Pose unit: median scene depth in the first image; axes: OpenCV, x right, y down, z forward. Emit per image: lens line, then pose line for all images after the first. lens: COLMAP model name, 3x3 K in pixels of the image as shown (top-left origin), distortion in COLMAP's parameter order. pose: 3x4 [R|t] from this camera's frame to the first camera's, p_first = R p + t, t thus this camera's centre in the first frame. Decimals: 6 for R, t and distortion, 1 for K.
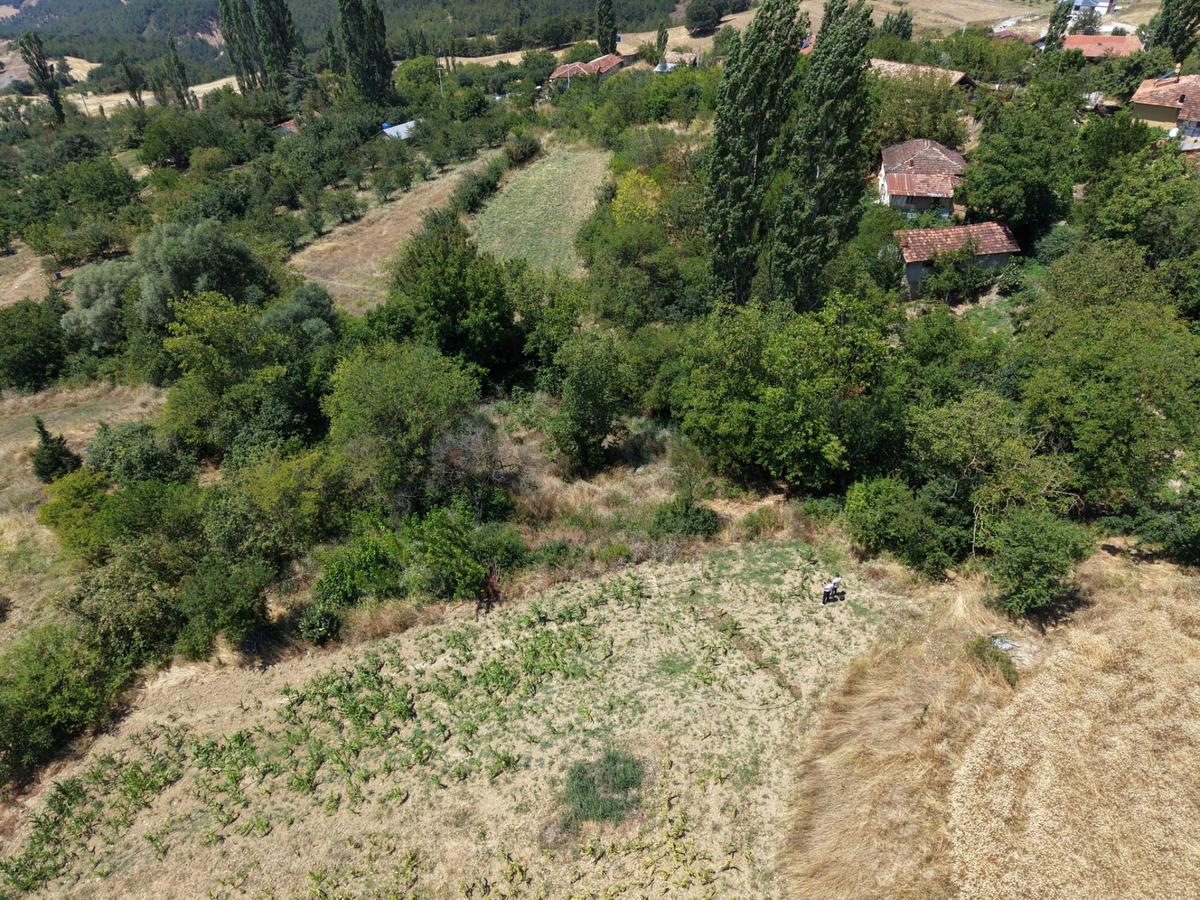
lens RADIAL K [[803.2, 0, 598.0], [0, 803.2, 450.7], [0, 0, 1]] dist [0.021120, -0.017554]
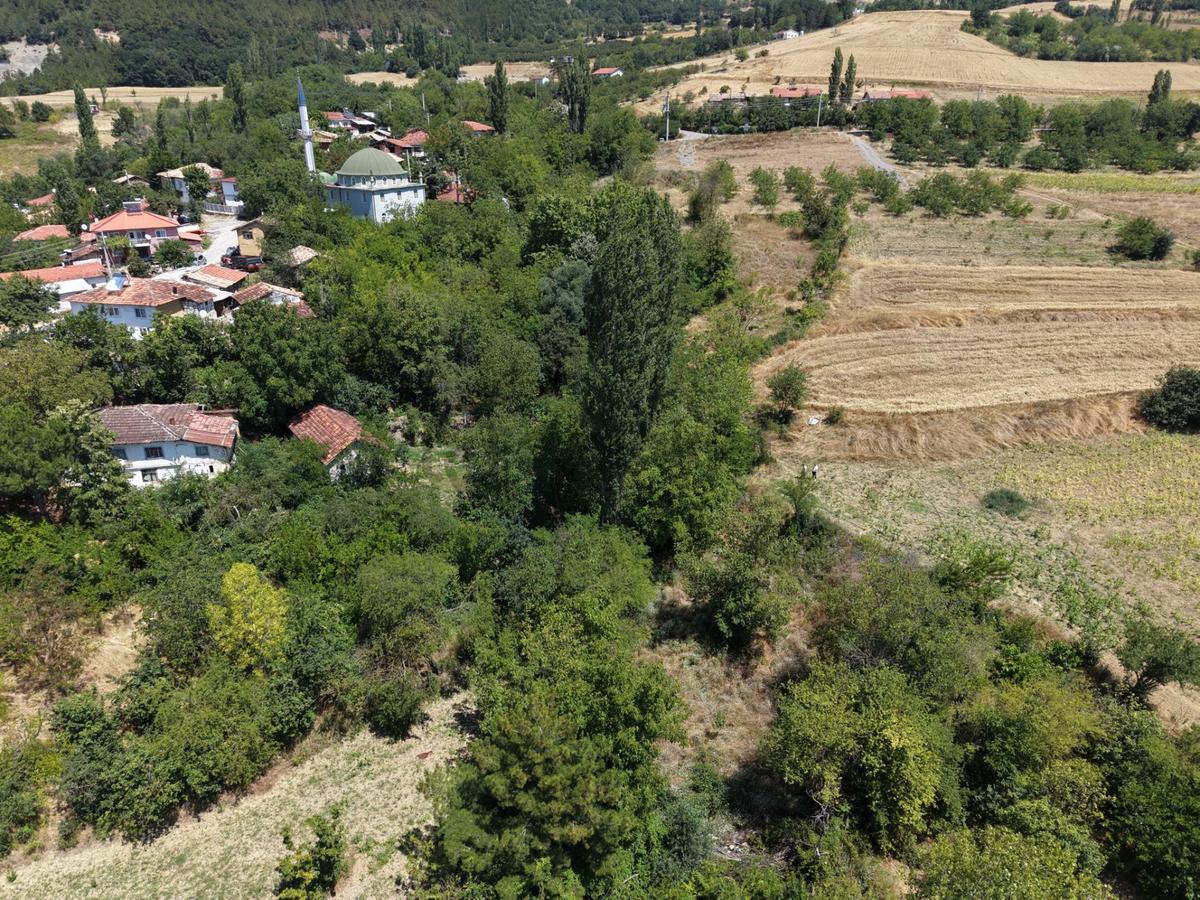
lens RADIAL K [[803.2, 0, 598.0], [0, 803.2, 450.7], [0, 0, 1]] dist [0.021120, -0.017554]
pose [[-0.435004, -0.352258, 0.828665, -1.024017], [0.525768, 0.647750, 0.551351, -1.156602], [-0.730986, 0.675526, -0.096568, 1.595685]]
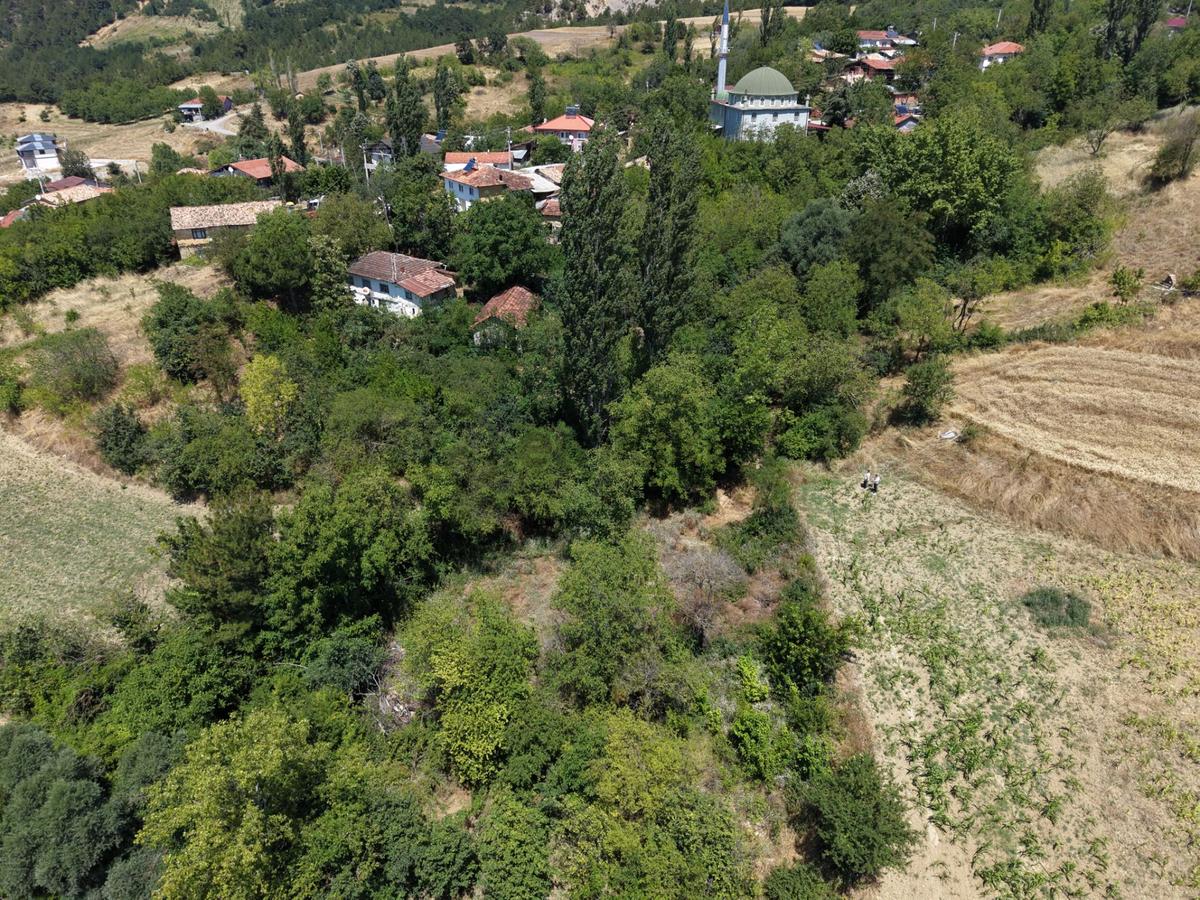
lens RADIAL K [[803.2, 0, 598.0], [0, 803.2, 450.7], [0, 0, 1]] dist [0.021120, -0.017554]
pose [[0.326391, -0.439111, 0.837049, -1.151377], [0.550621, 0.808110, 0.209226, -0.487894], [-0.768301, 0.392607, 0.505543, 0.671707]]
